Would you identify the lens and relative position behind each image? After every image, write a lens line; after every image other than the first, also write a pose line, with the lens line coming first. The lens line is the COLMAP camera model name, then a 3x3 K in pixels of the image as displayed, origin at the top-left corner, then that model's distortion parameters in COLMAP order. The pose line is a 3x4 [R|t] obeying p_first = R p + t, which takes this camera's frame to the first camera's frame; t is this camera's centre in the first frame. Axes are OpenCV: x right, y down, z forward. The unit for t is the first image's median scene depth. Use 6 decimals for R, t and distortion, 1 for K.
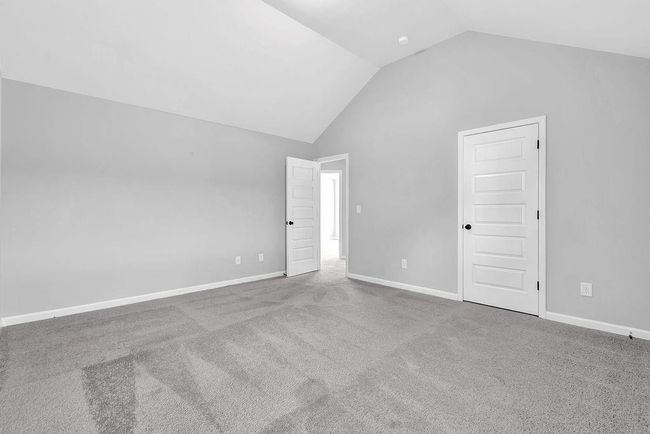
lens RADIAL K [[301.0, 0, 319.7], [0, 301.0, 214.7], [0, 0, 1]] dist [0.010342, 0.000690]
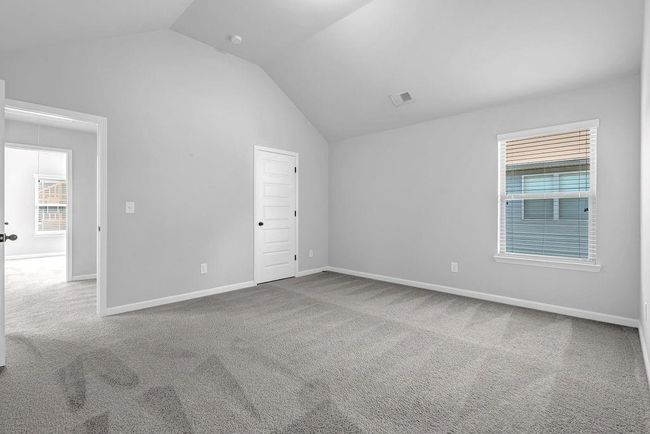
lens RADIAL K [[301.0, 0, 326.2], [0, 301.0, 215.1], [0, 0, 1]] dist [0.010342, 0.000690]
pose [[-0.041883, -0.009640, 0.999076, -0.833124], [0.008520, 0.999914, 0.010005, -0.006396], [-0.999086, 0.008931, -0.041797, 0.855066]]
